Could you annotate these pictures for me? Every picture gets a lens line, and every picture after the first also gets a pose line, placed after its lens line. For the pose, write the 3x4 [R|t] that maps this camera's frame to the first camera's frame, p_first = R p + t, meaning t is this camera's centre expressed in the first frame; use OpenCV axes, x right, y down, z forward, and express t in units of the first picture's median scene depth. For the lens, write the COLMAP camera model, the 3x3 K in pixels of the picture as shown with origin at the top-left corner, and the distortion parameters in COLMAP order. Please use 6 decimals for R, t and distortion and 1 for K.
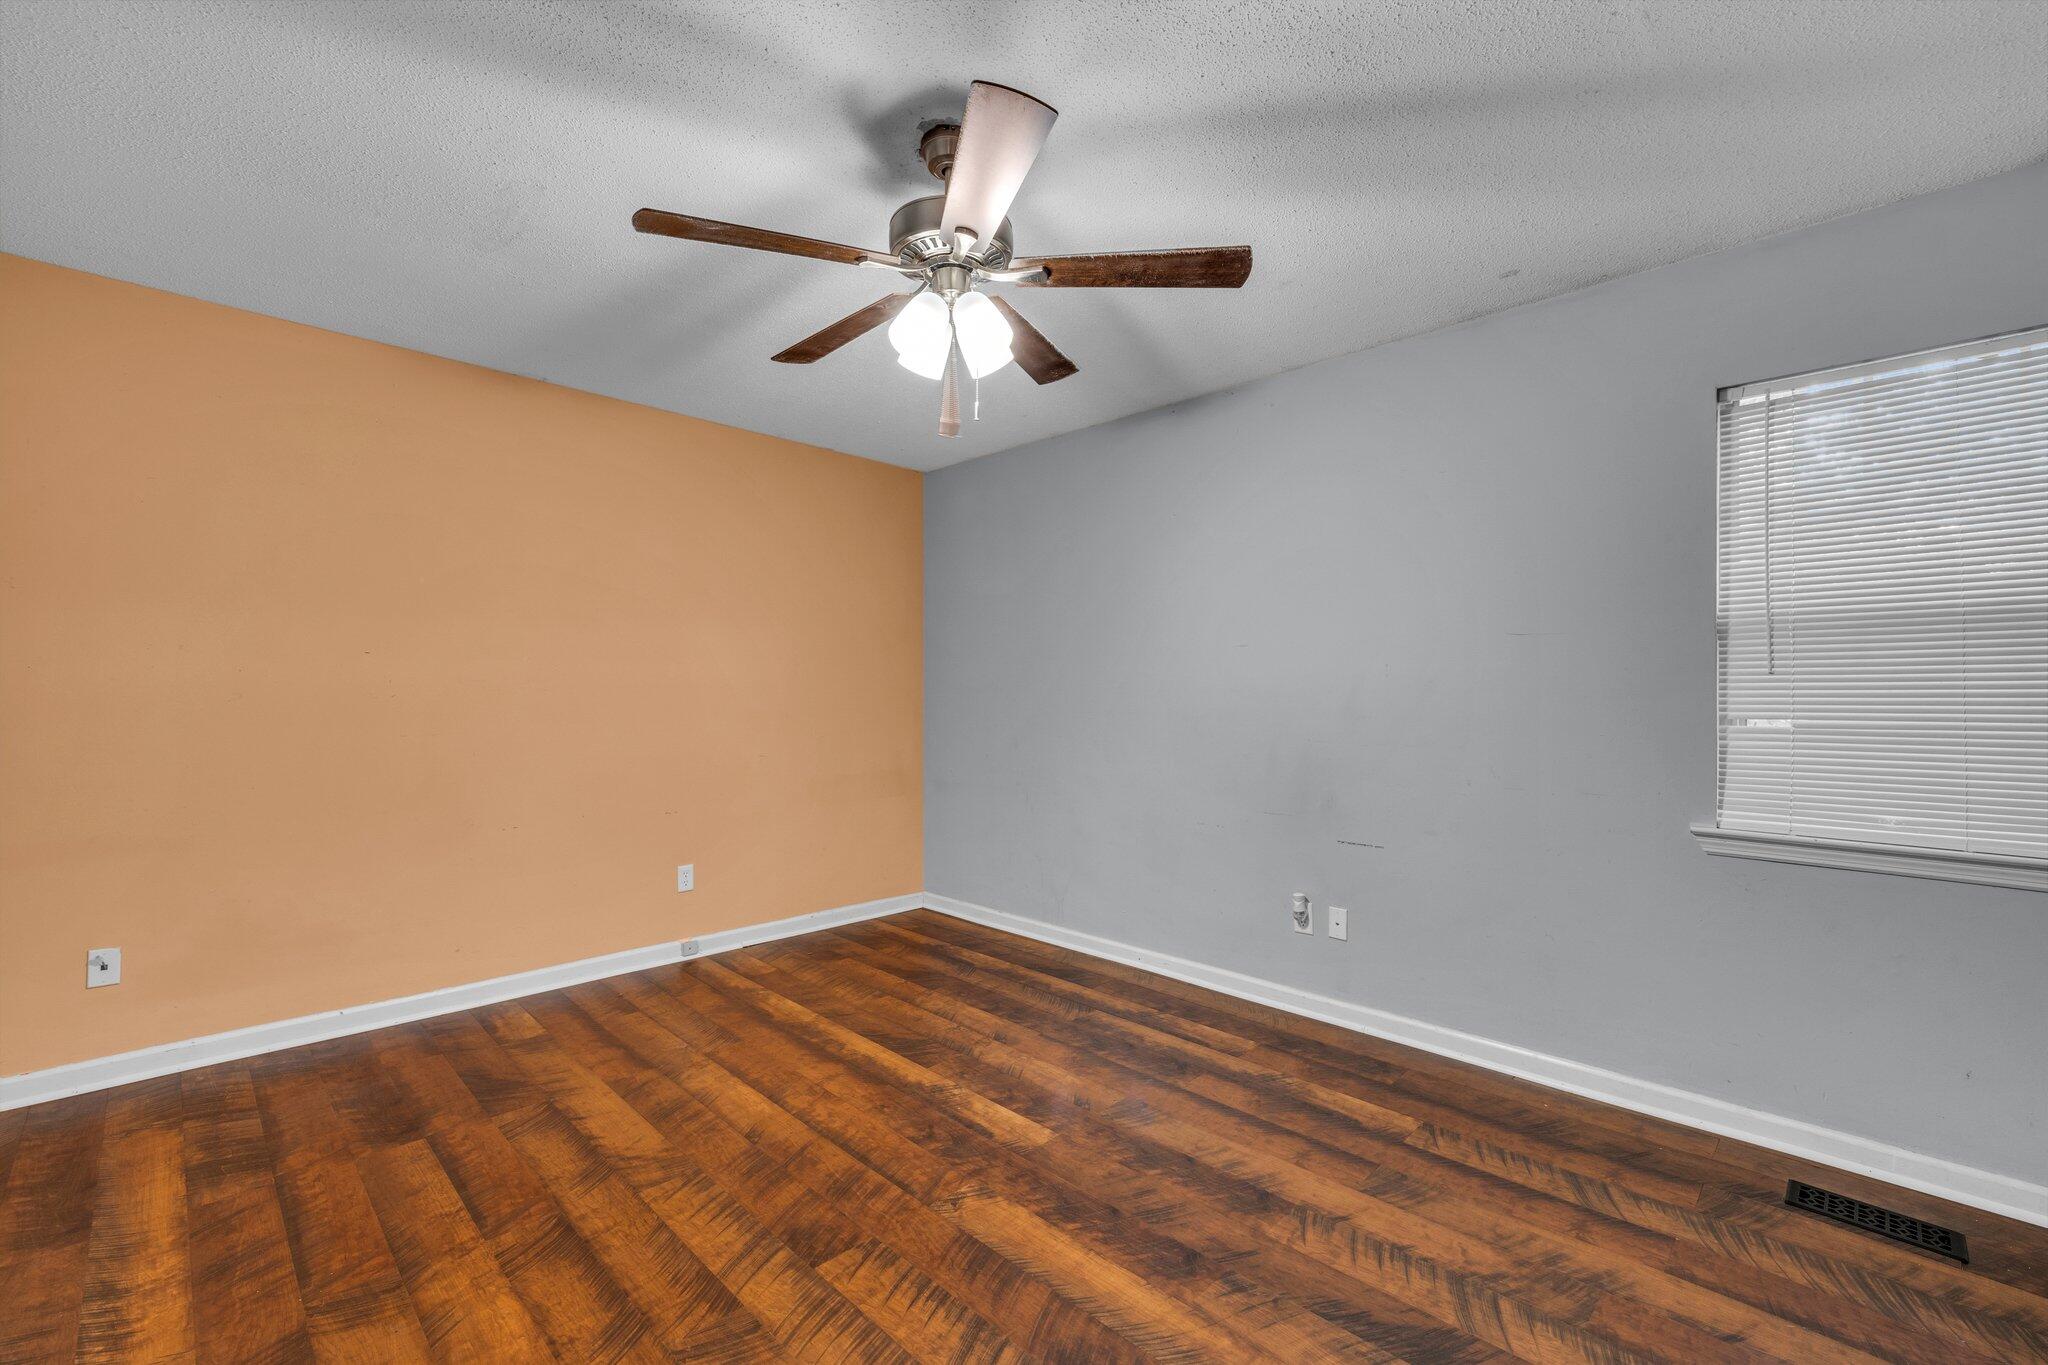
lens RADIAL K [[841.4, 0, 1023.8], [0, 841.4, 684.2], [0, 0, 1]] dist [0.004318, 0.000020]
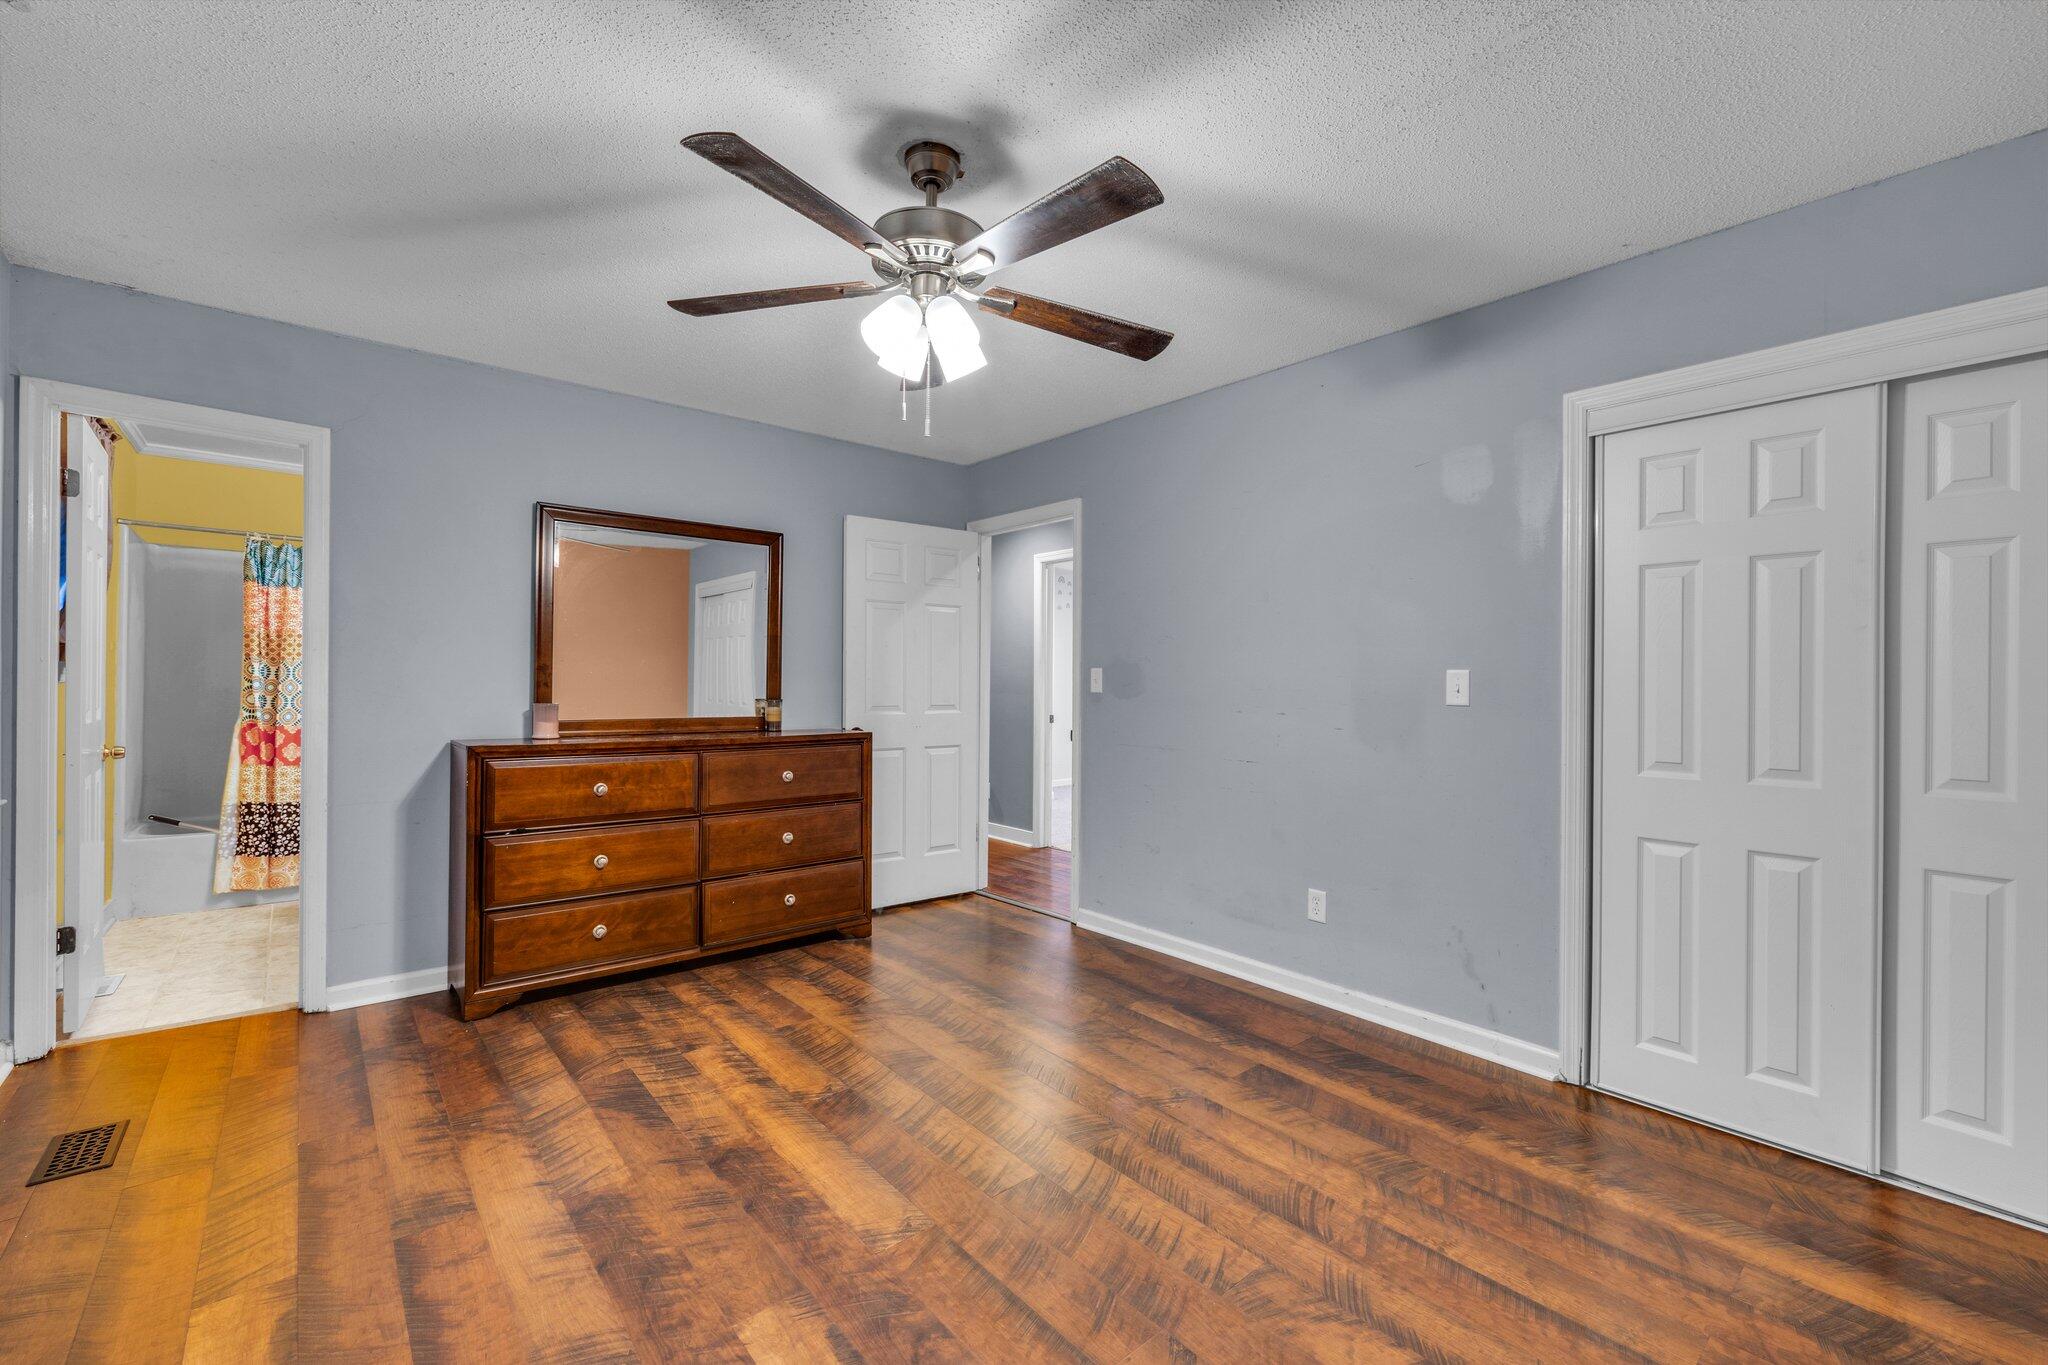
lens RADIAL K [[841.4, 0, 1023.8], [0, 841.4, 678.5], [0, 0, 1]] dist [0.004318, 0.000020]
pose [[-0.995836, -0.011602, 0.090424, -0.289506], [-0.011718, 0.999931, -0.000754, 0.009429], [-0.090409, -0.001811, -0.995903, 1.932804]]
